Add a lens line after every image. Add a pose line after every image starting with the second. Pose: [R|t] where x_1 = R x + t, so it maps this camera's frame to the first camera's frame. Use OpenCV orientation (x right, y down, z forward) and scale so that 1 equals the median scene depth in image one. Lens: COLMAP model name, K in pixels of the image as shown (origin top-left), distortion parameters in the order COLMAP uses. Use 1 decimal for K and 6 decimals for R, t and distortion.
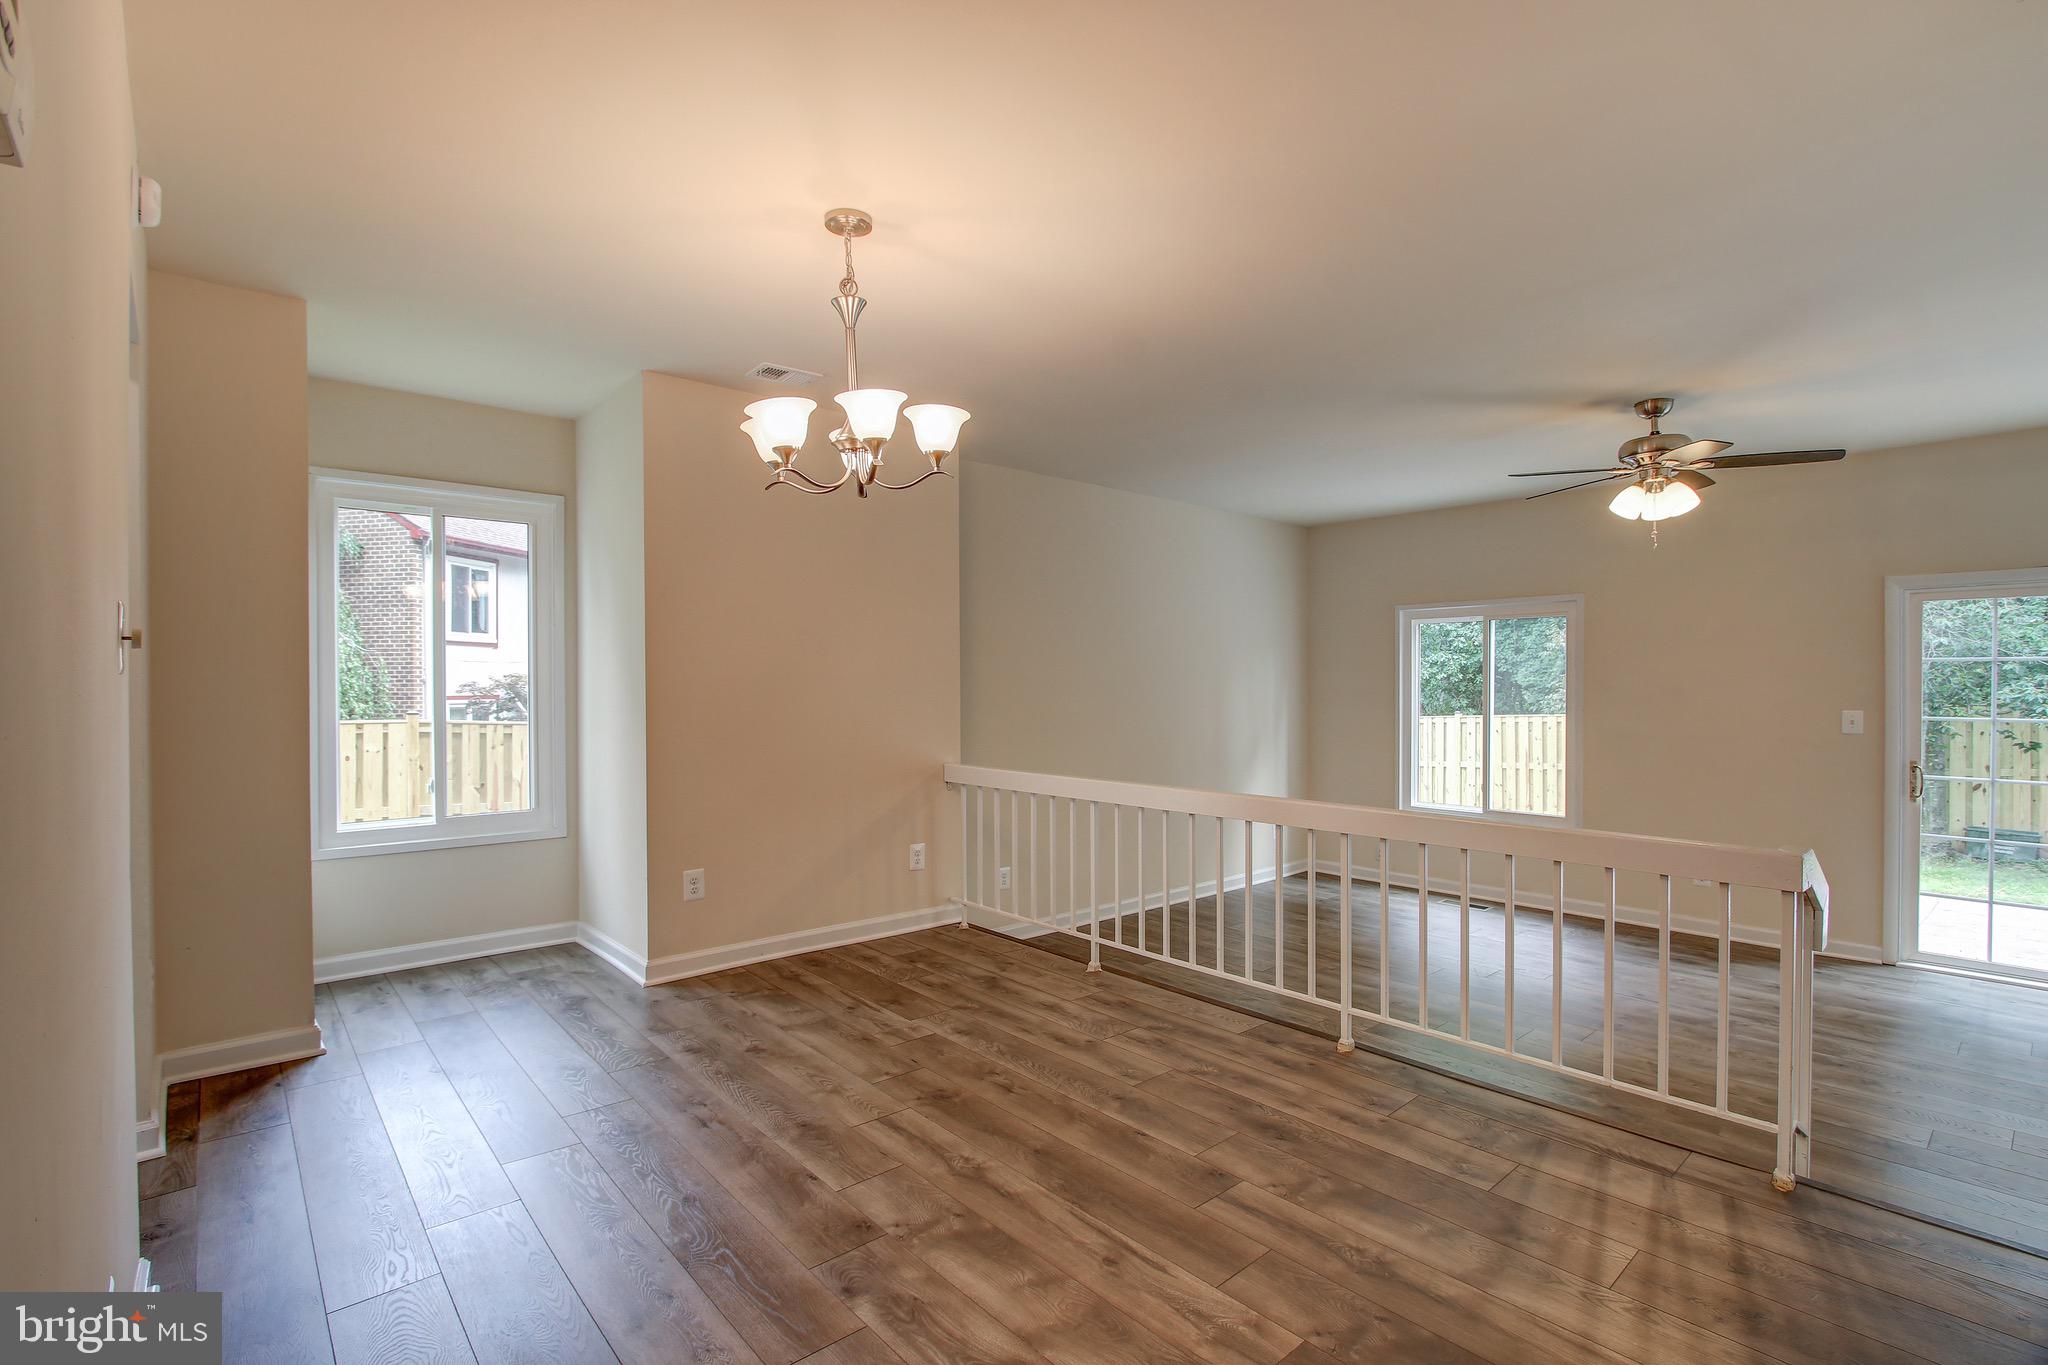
lens RADIAL K [[945.2, 0, 1034.2], [0, 945.2, 692.2], [0, 0, 1]] dist [-0.015977, 0.001634]
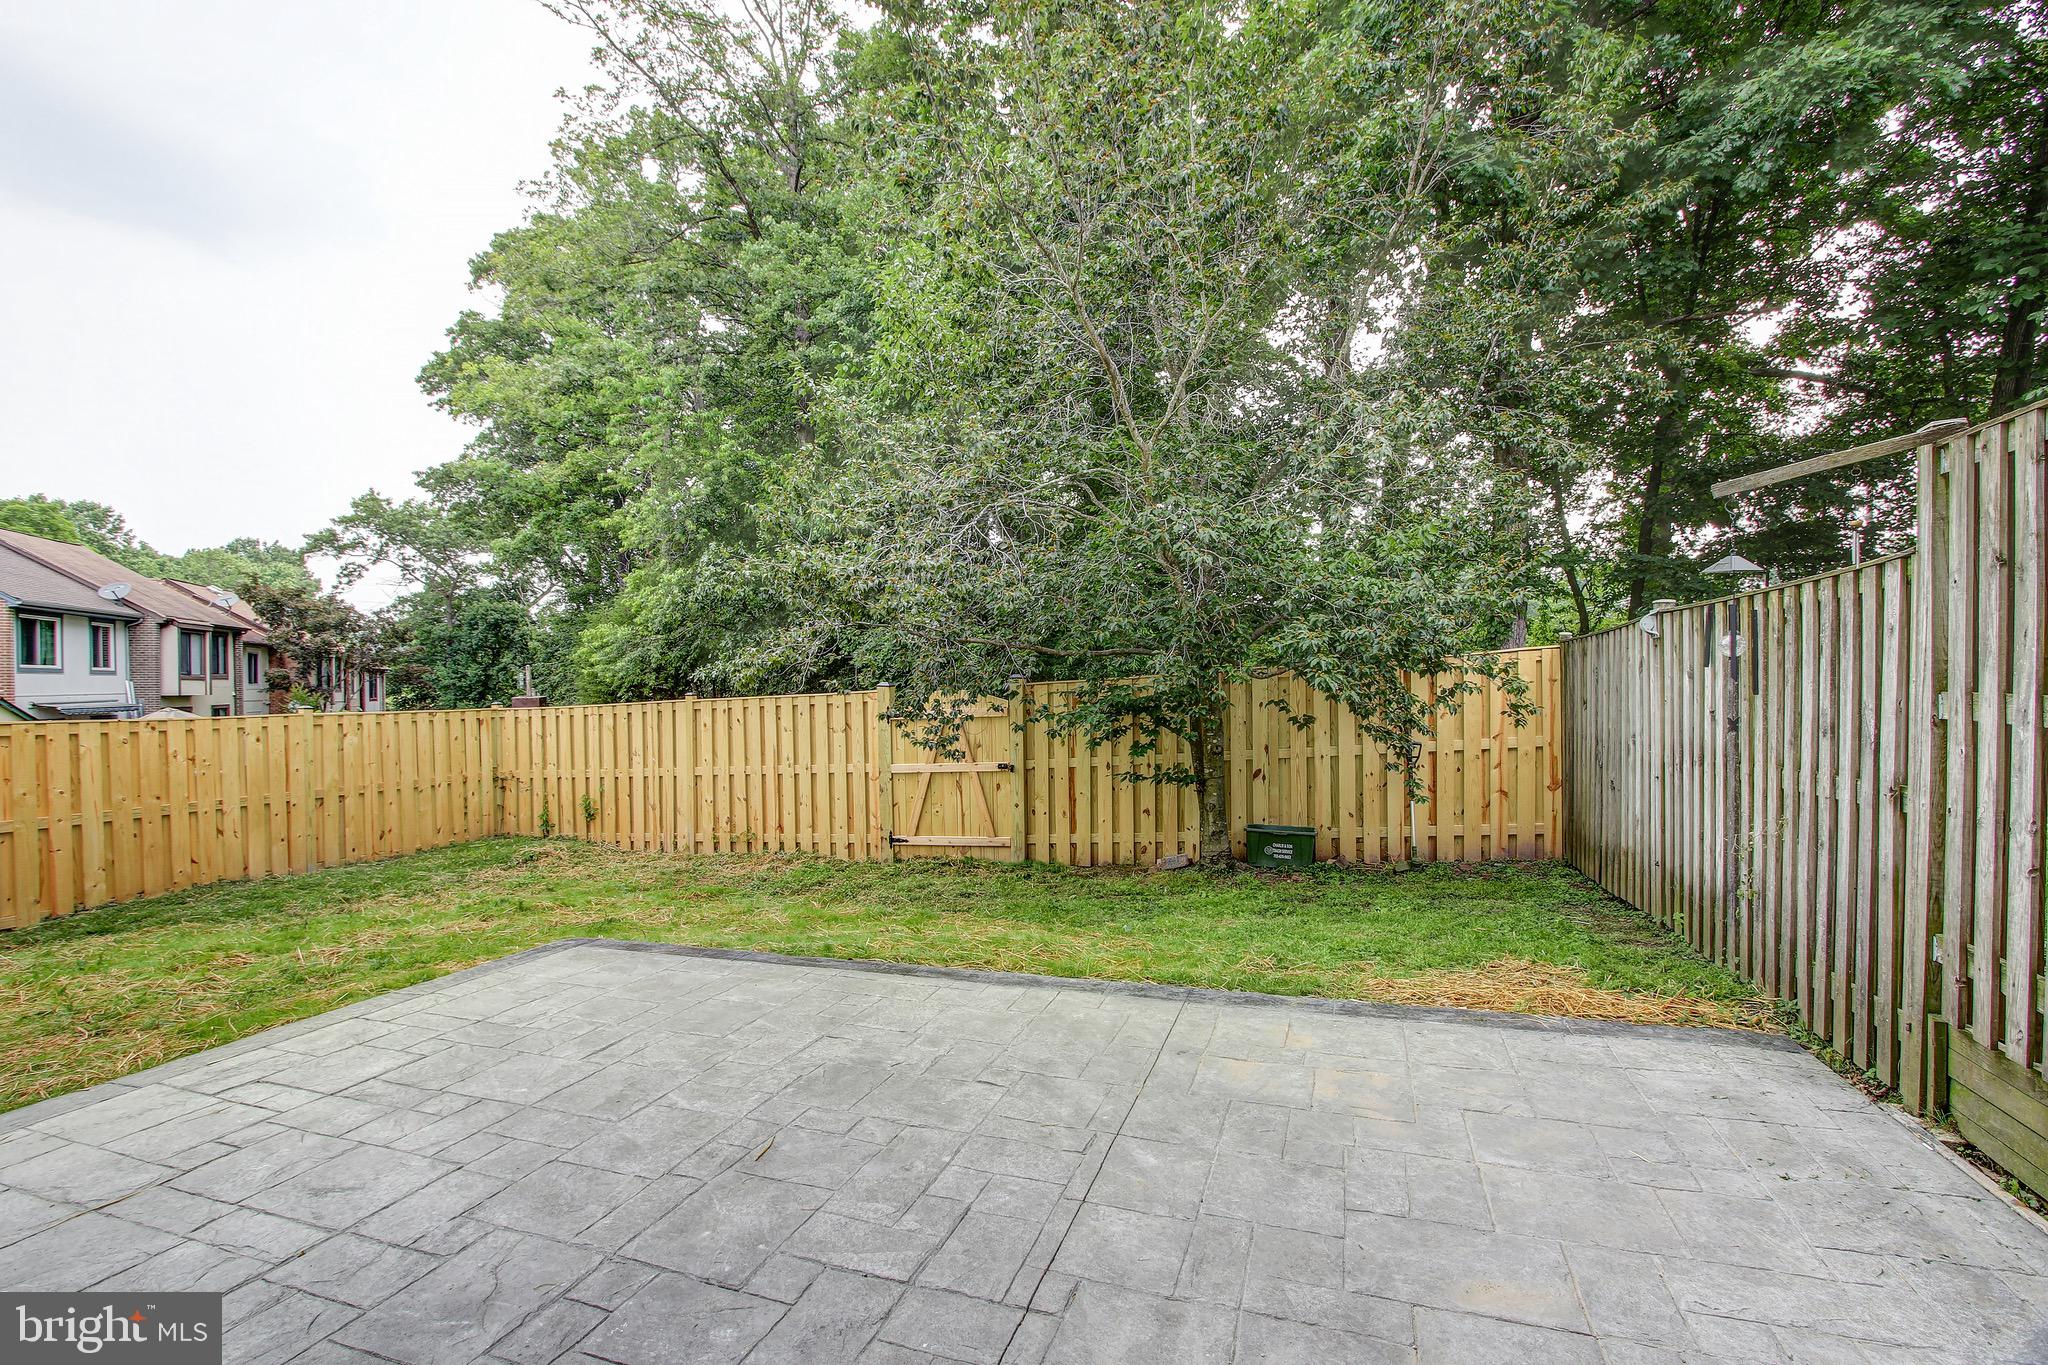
lens RADIAL K [[945.2, 0, 1034.2], [0, 945.2, 692.2], [0, 0, 1]] dist [-0.015977, 0.001634]
pose [[0.858902, -0.010492, 0.512033, 1.219065], [0.011063, 0.999937, 0.001933, 0.081965], [-0.512021, 0.004004, 0.858963, 1.131250]]
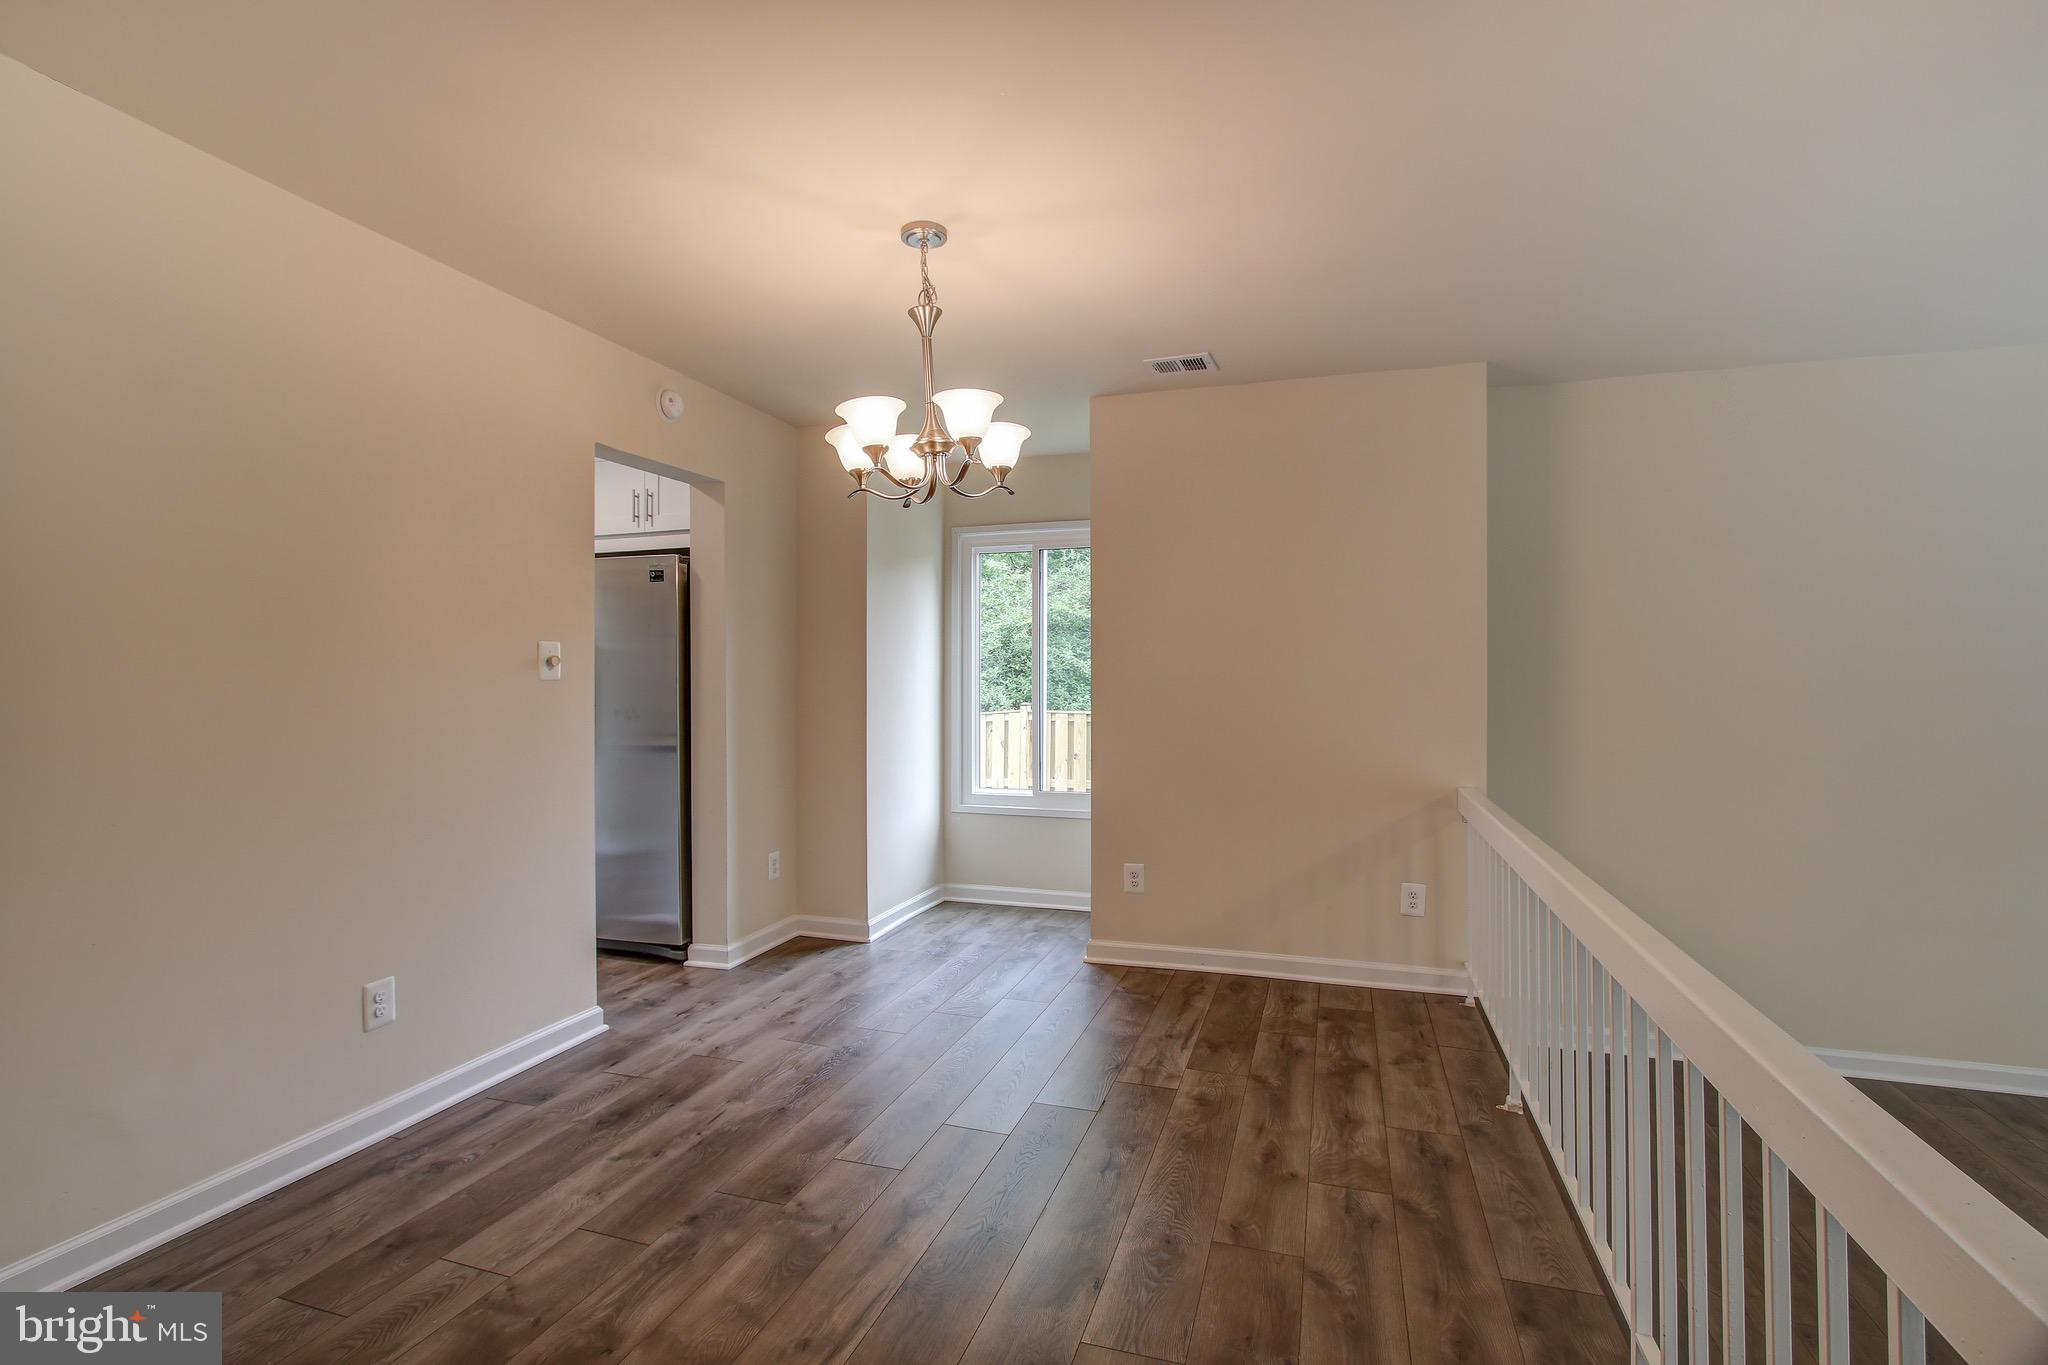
lens RADIAL K [[939.7, 0, 1031.9], [0, 939.7, 691.2], [0, 0, 1]] dist [-0.025859, 0.007061]
pose [[0.506131, 0.005564, -0.862439, 0.445132], [-0.005540, 0.999980, 0.003201, -0.004234], [0.862439, 0.003158, 0.506152, 0.354772]]
